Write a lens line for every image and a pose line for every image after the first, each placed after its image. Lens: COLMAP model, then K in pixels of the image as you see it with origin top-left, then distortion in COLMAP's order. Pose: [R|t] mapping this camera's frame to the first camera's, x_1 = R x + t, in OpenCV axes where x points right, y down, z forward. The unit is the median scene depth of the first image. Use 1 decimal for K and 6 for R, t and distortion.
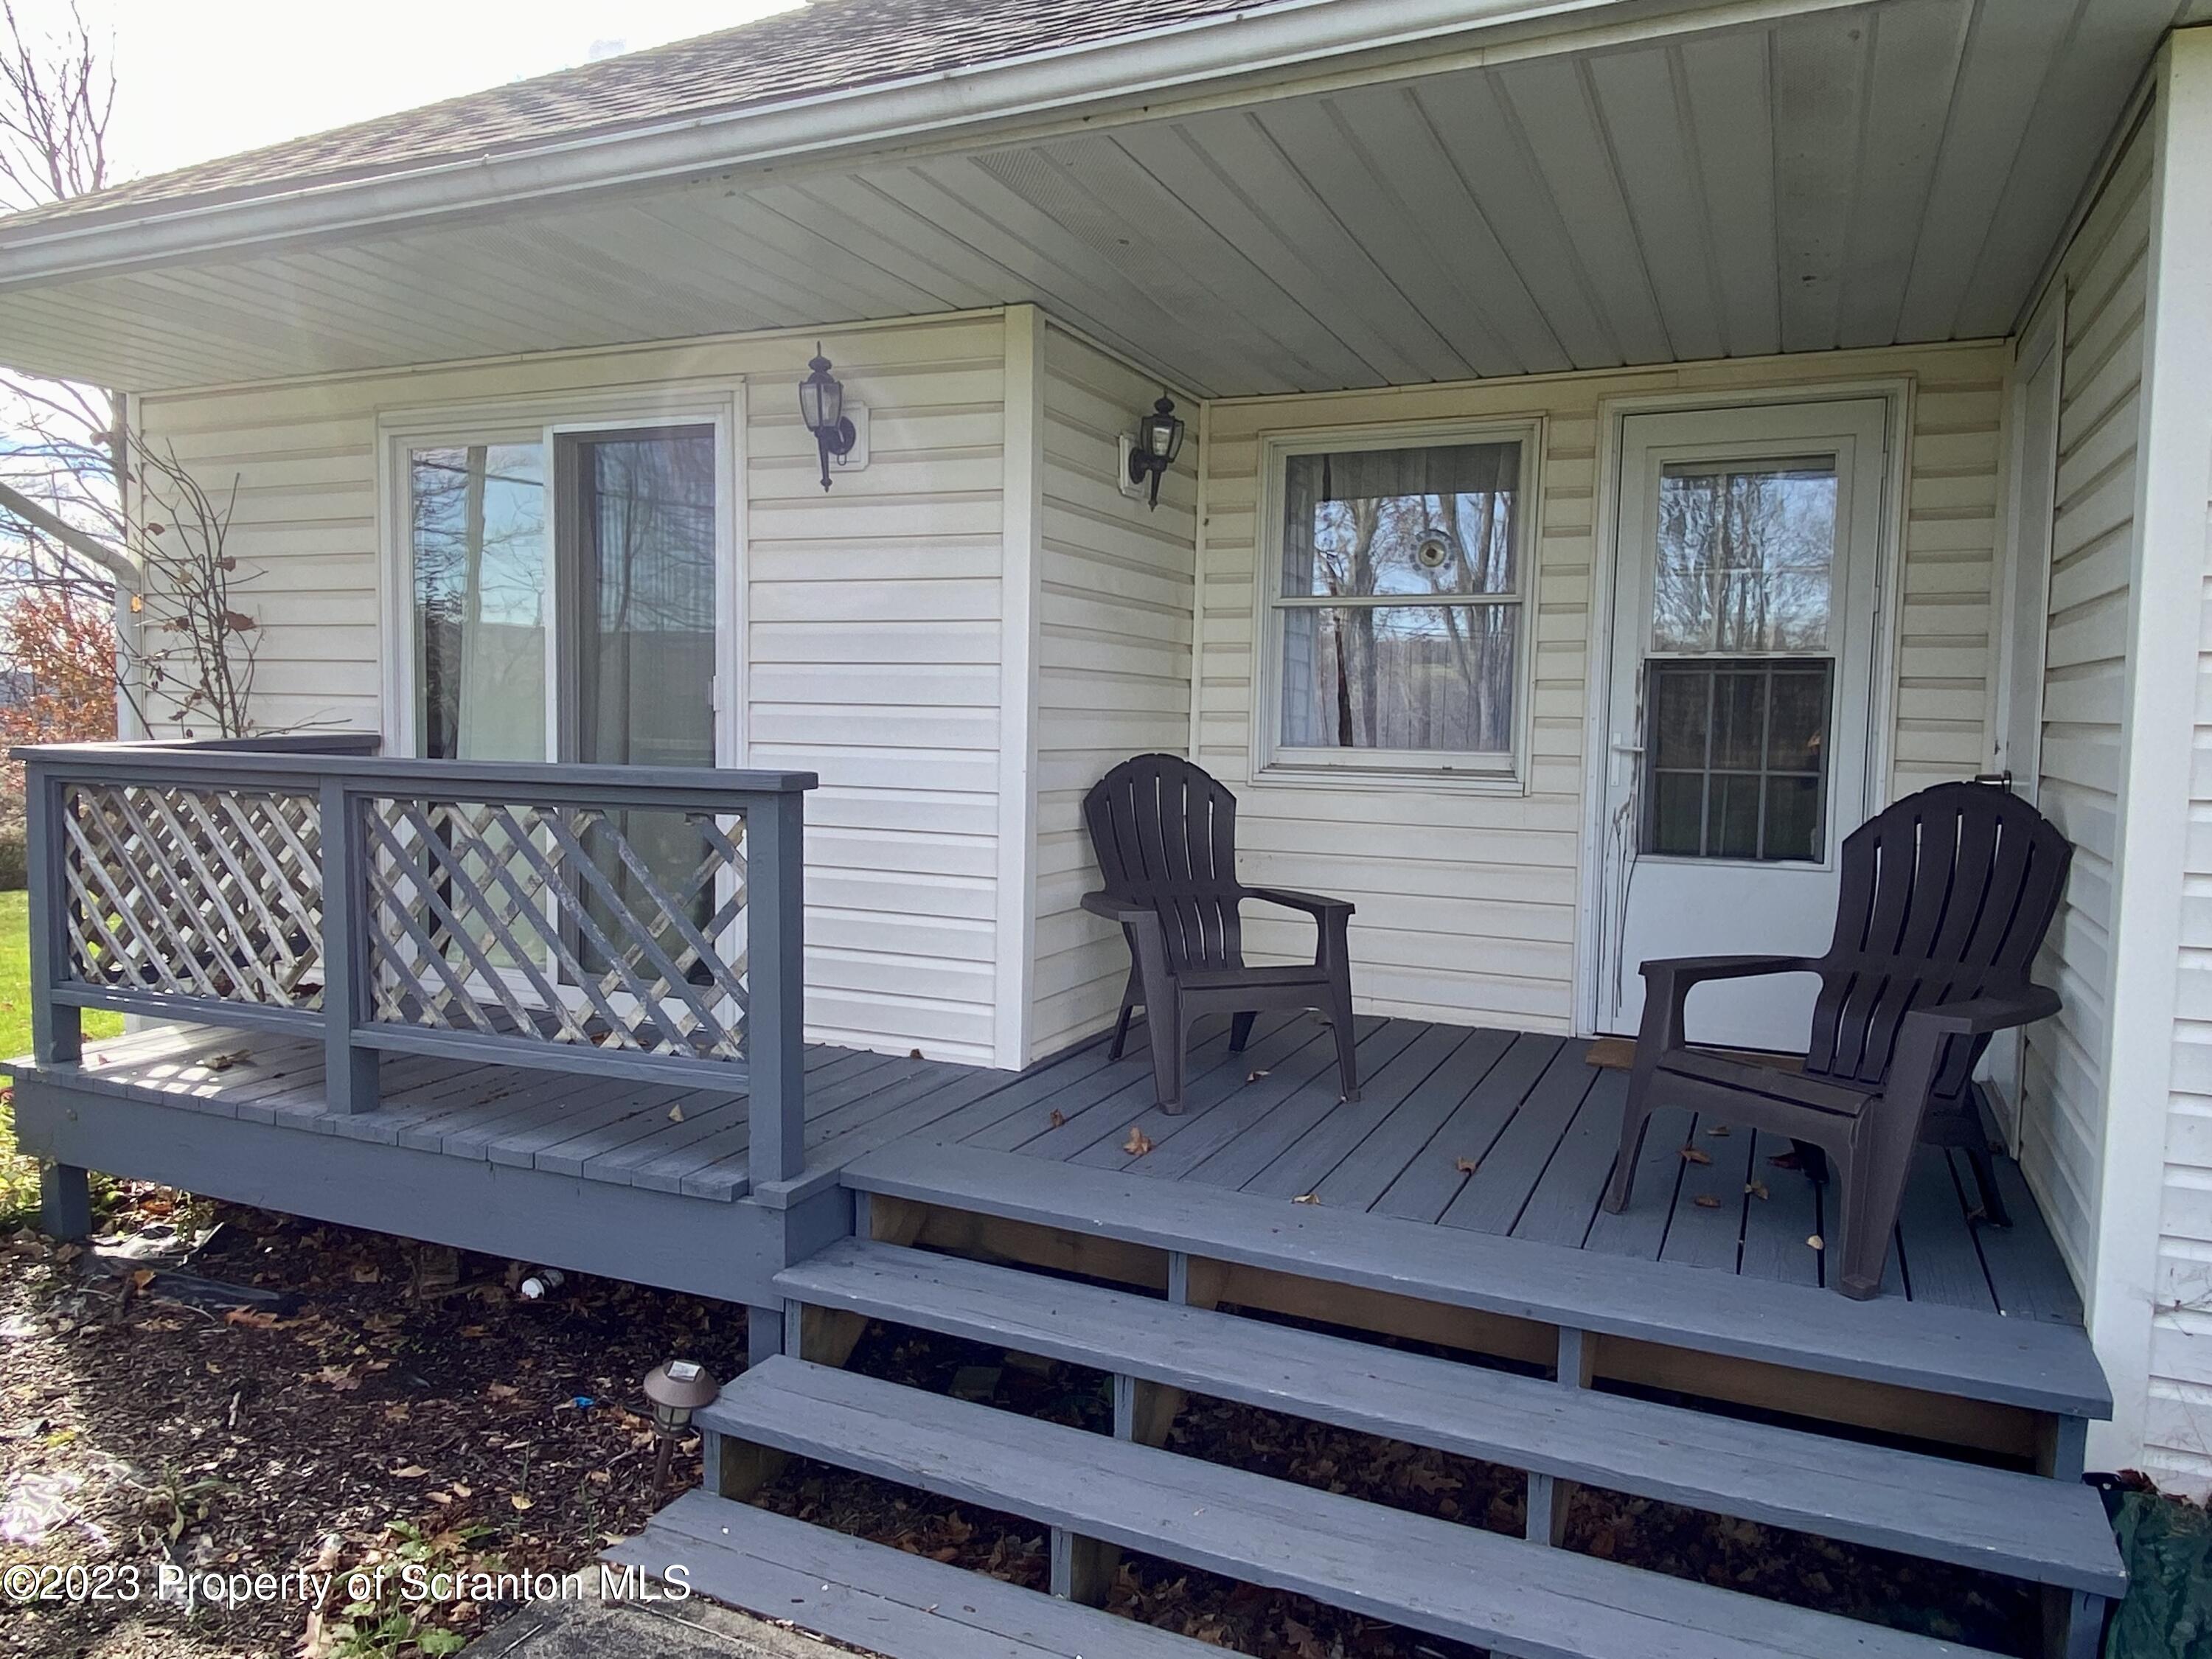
lens RADIAL K [[1504.7, 0, 1095.8], [0, 1504.7, 833.9], [0, 0, 1]] dist [0.040954, -0.027840]
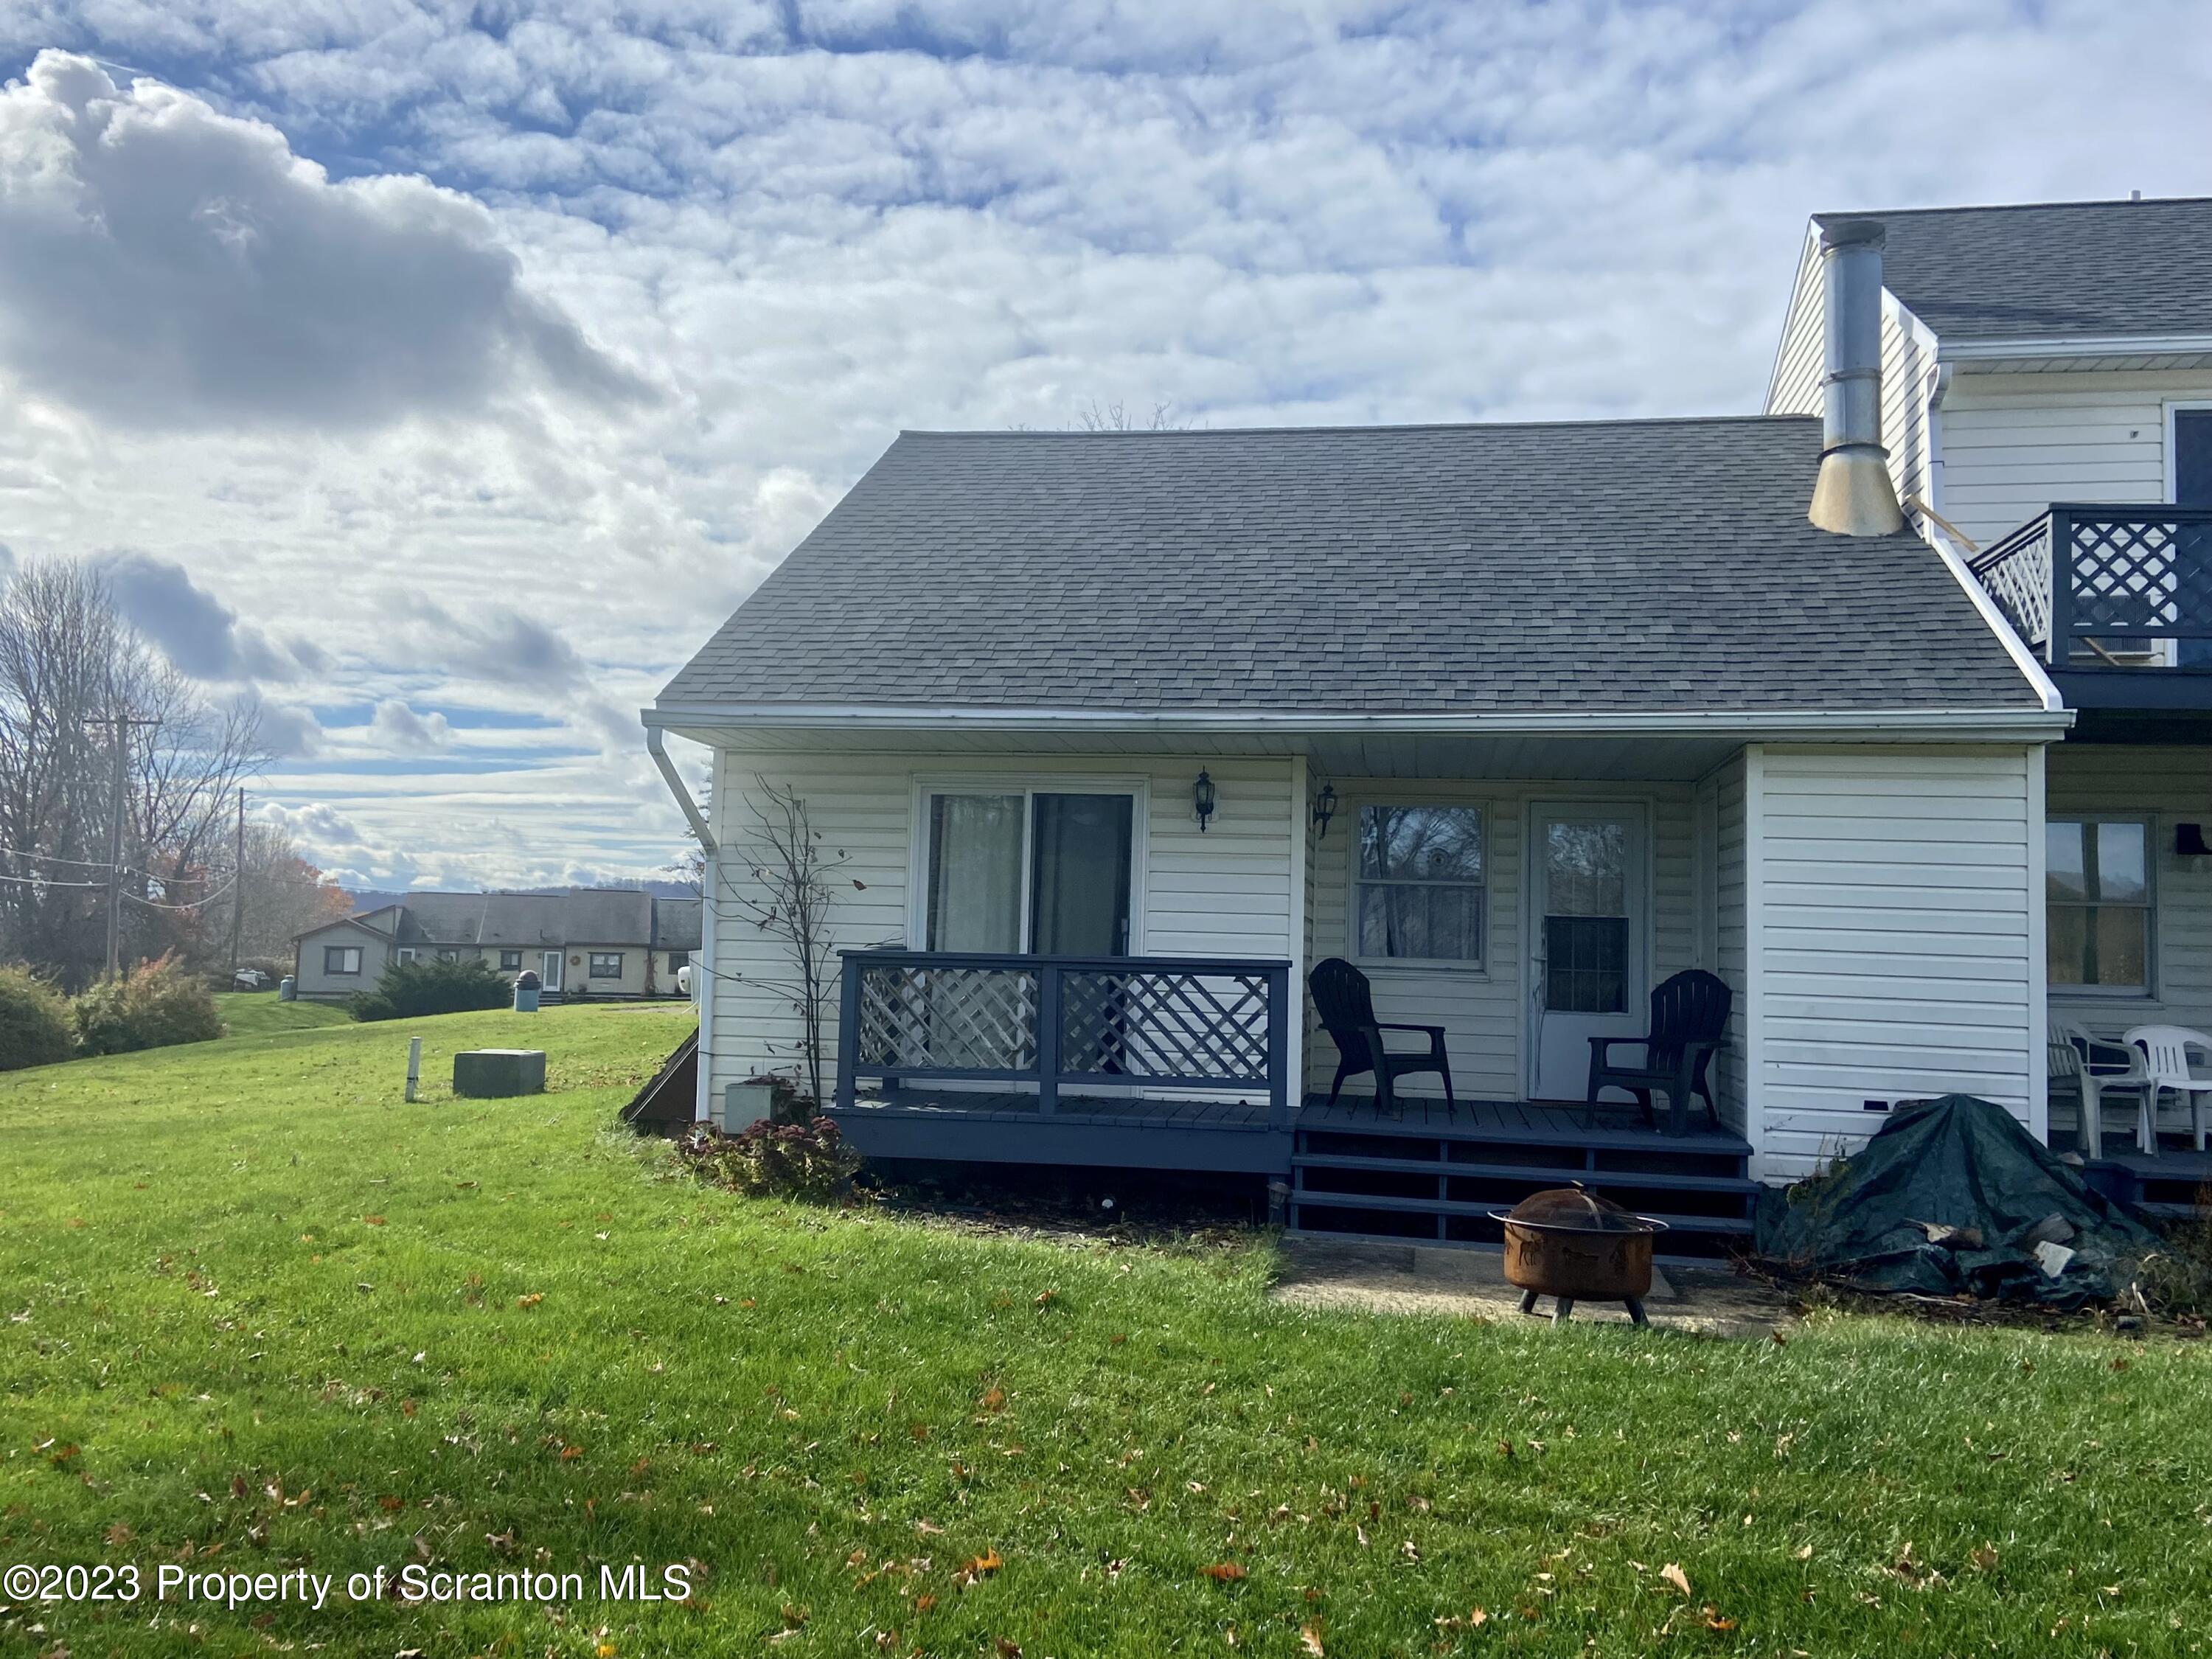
lens RADIAL K [[1994.1, 0, 1105.6], [0, 1994.1, 828.9], [0, 0, 1]] dist [0.088689, -0.003924]
pose [[0.959913, 0.025072, 0.279175, -1.086542], [0.013162, 0.990861, -0.134242, 0.141329], [-0.279989, 0.132535, 0.950810, -1.616471]]
